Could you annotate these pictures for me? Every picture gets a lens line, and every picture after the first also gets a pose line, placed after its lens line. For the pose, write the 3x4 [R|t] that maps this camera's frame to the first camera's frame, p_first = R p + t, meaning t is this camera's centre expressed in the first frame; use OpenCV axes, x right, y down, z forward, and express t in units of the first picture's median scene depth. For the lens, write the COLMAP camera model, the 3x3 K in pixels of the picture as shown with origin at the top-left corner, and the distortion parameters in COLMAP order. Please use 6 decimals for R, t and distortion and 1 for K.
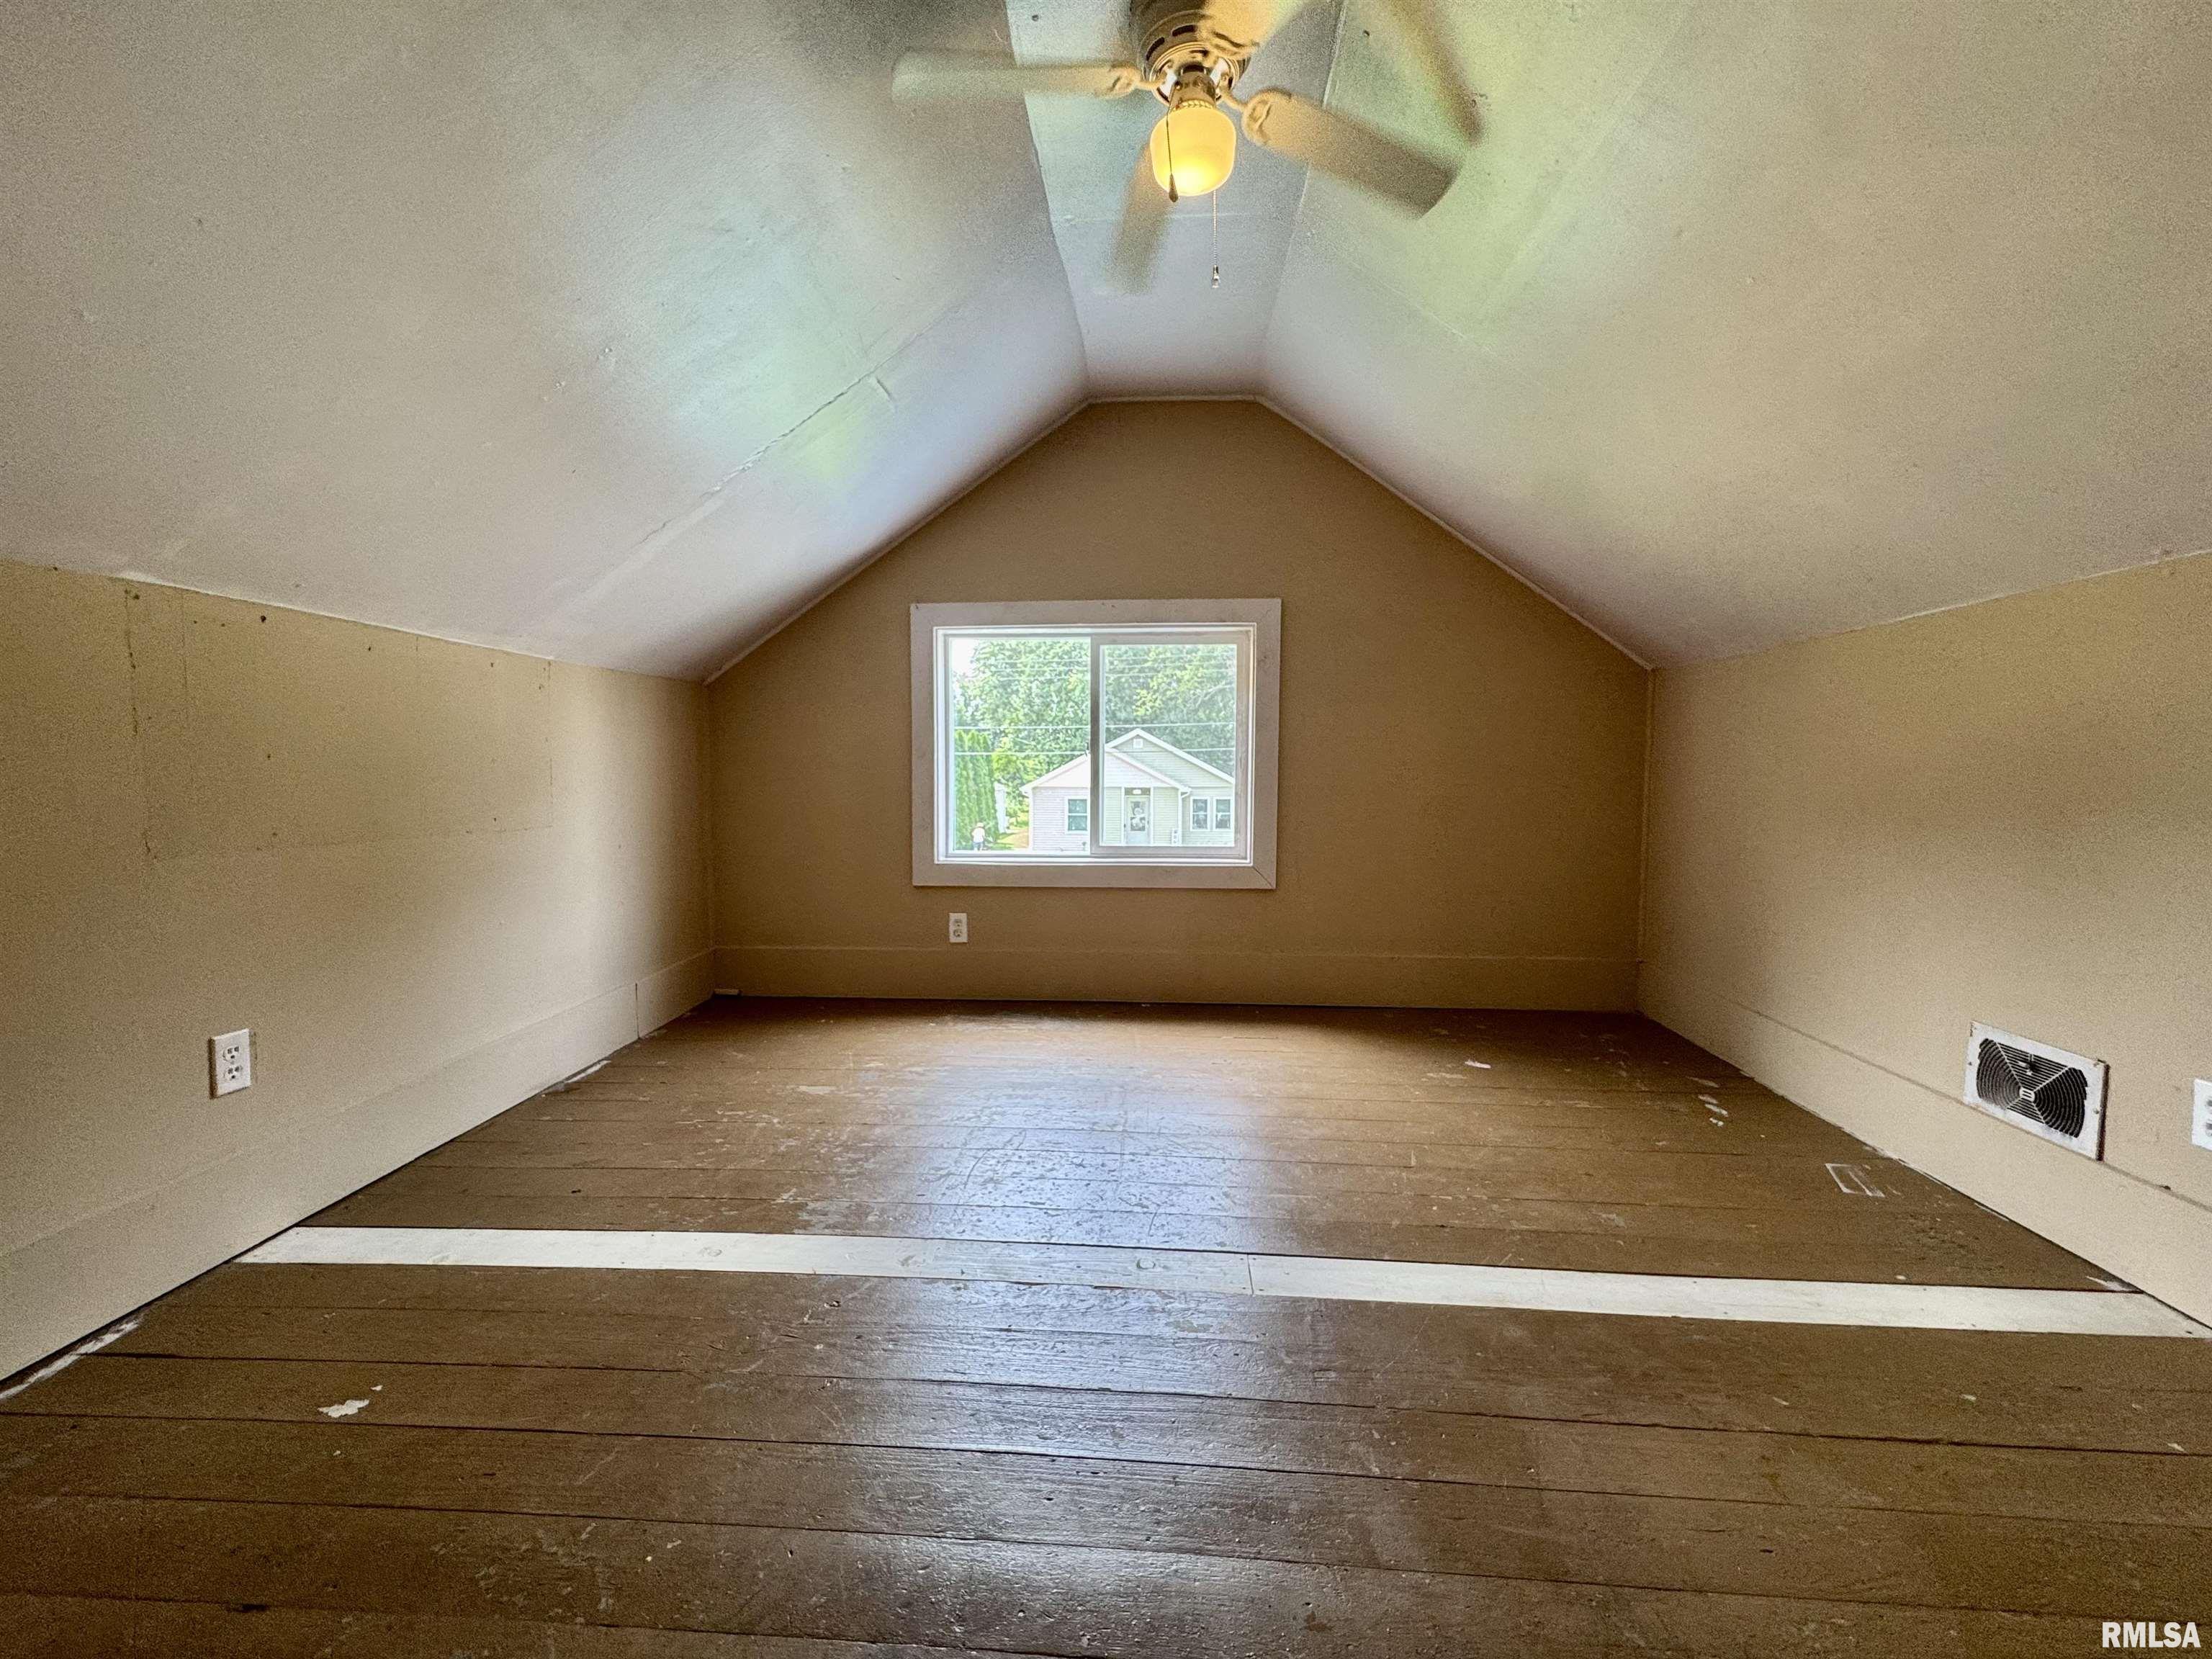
lens RADIAL K [[900.8, 0, 1106.0], [0, 900.8, 829.5], [0, 0, 1]] dist [0.010276, -0.000256]
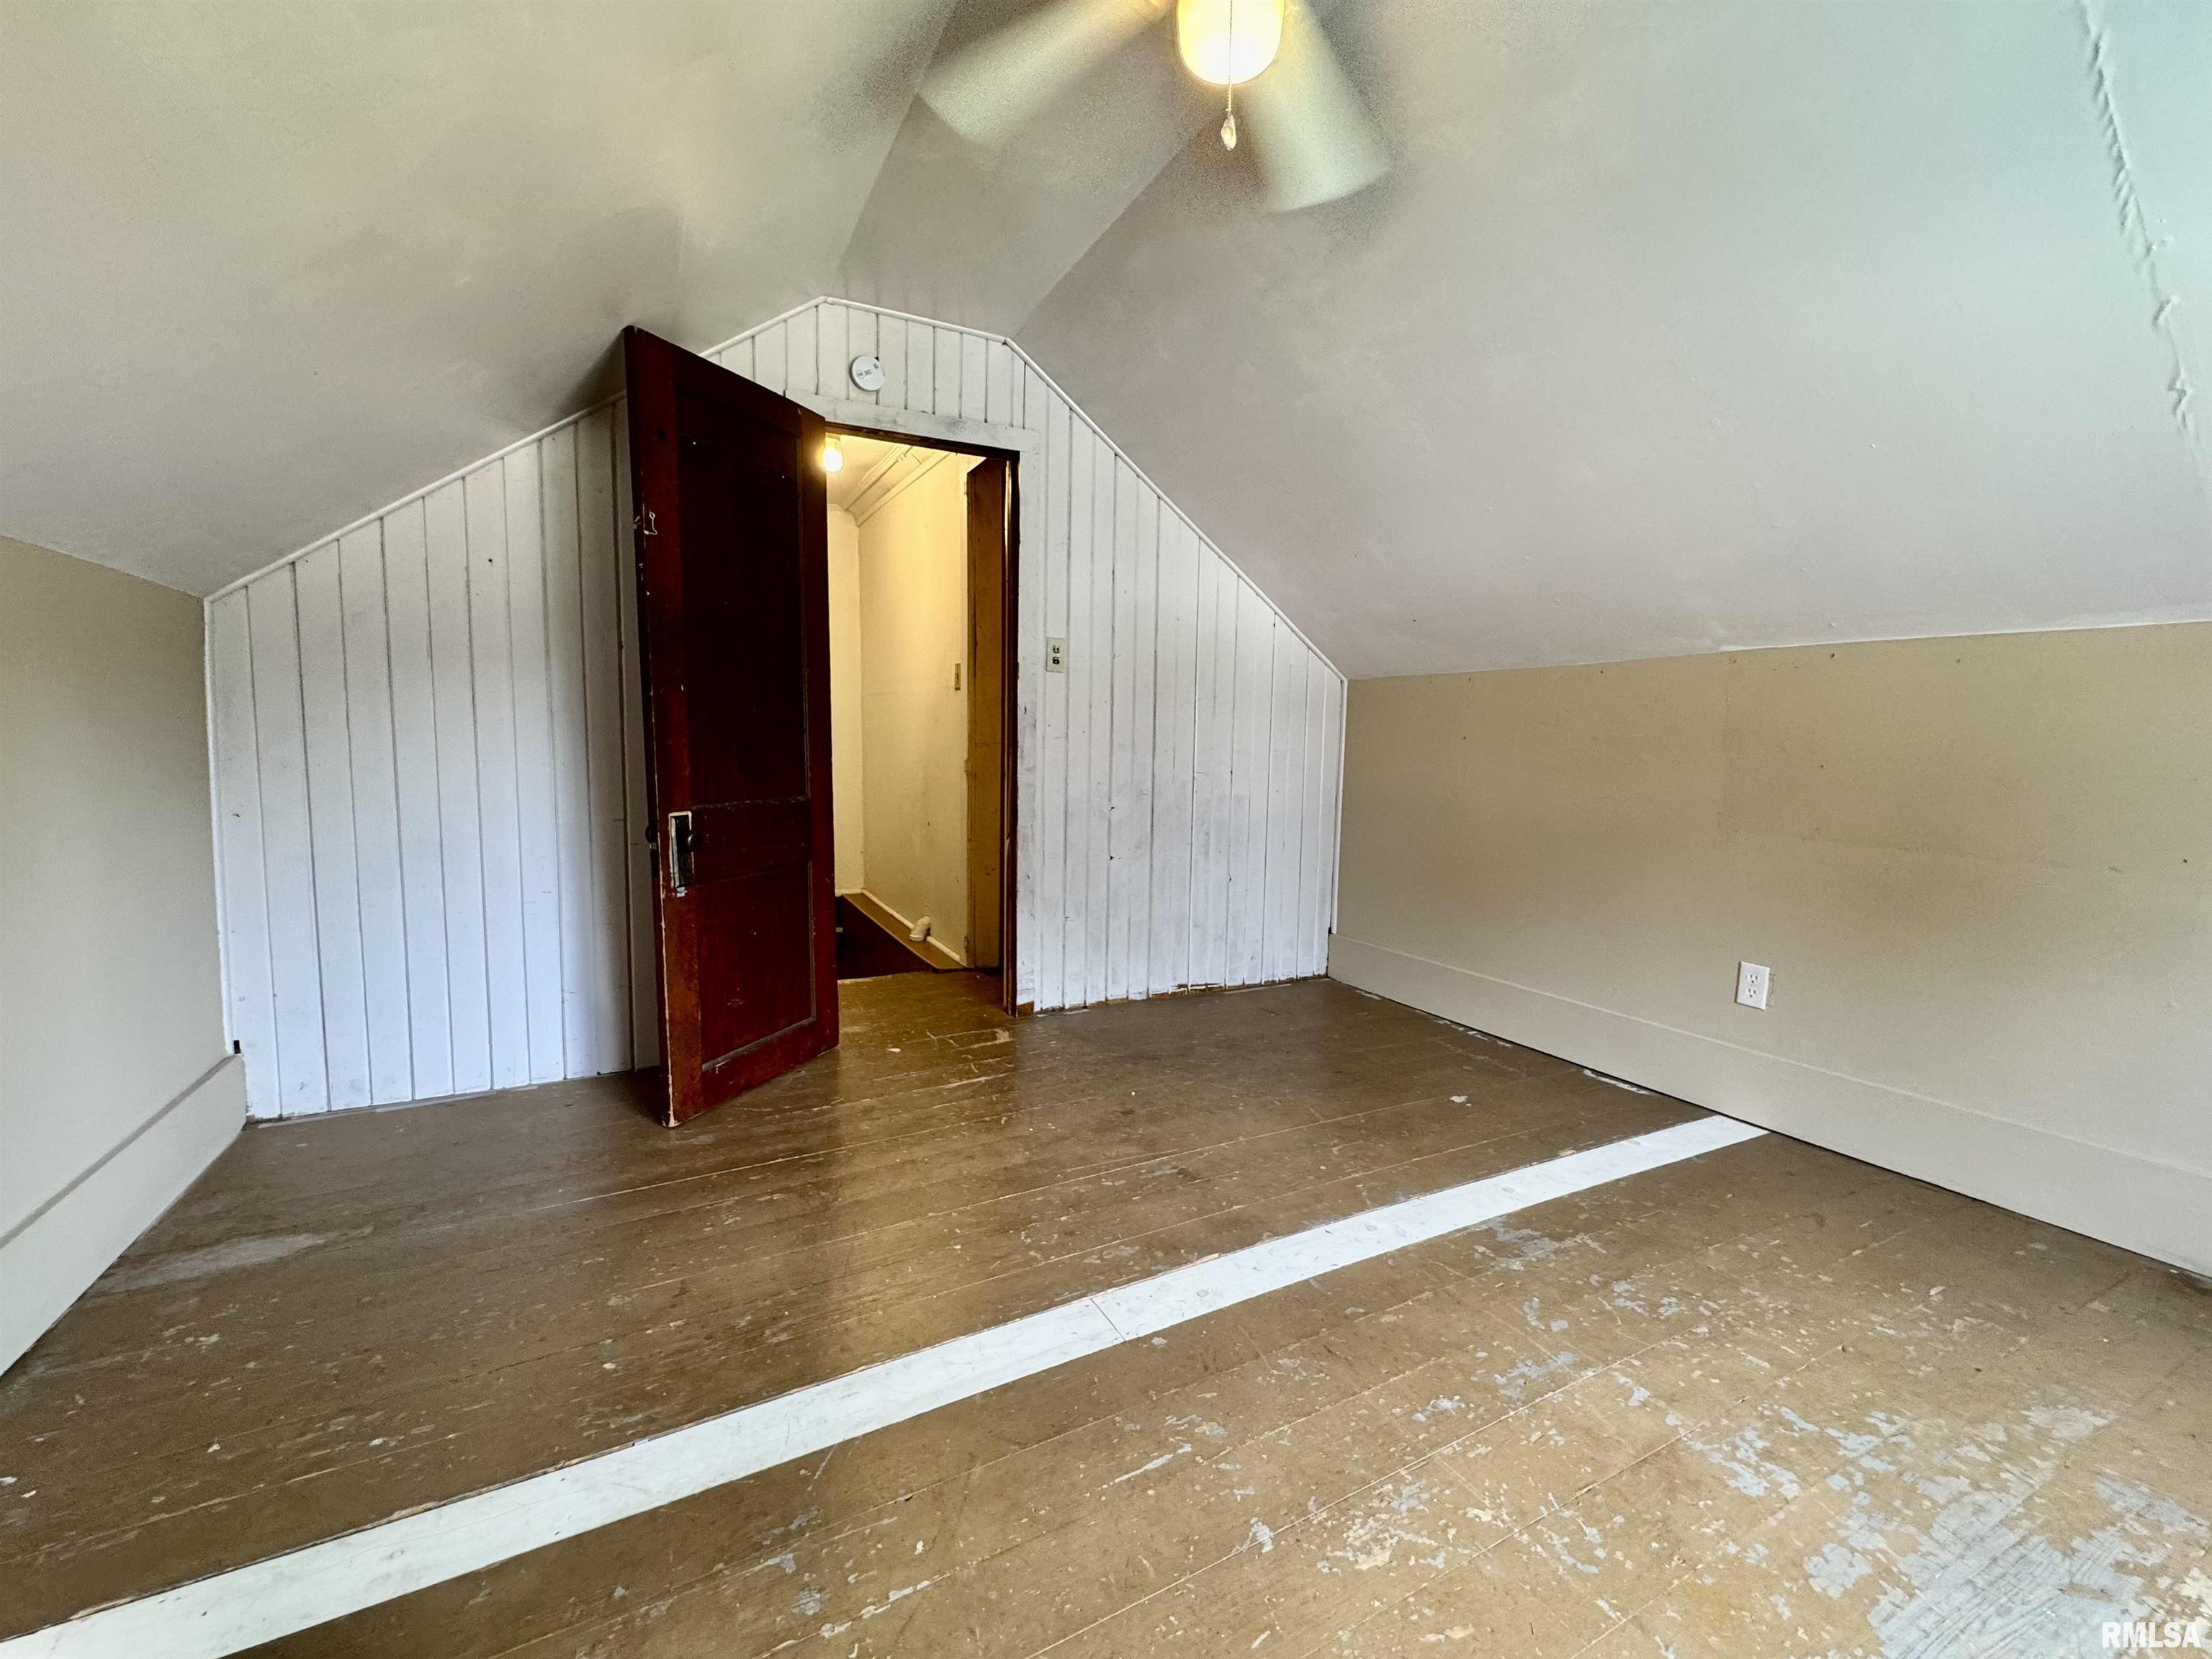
lens RADIAL K [[900.8, 0, 1106.0], [0, 900.8, 829.5], [0, 0, 1]] dist [0.010276, -0.000256]
pose [[-0.847765, 0.039443, -0.528903, 0.596564], [-0.052404, 0.986122, 0.157537, -0.144114], [0.527776, 0.161271, -0.833933, 1.590785]]
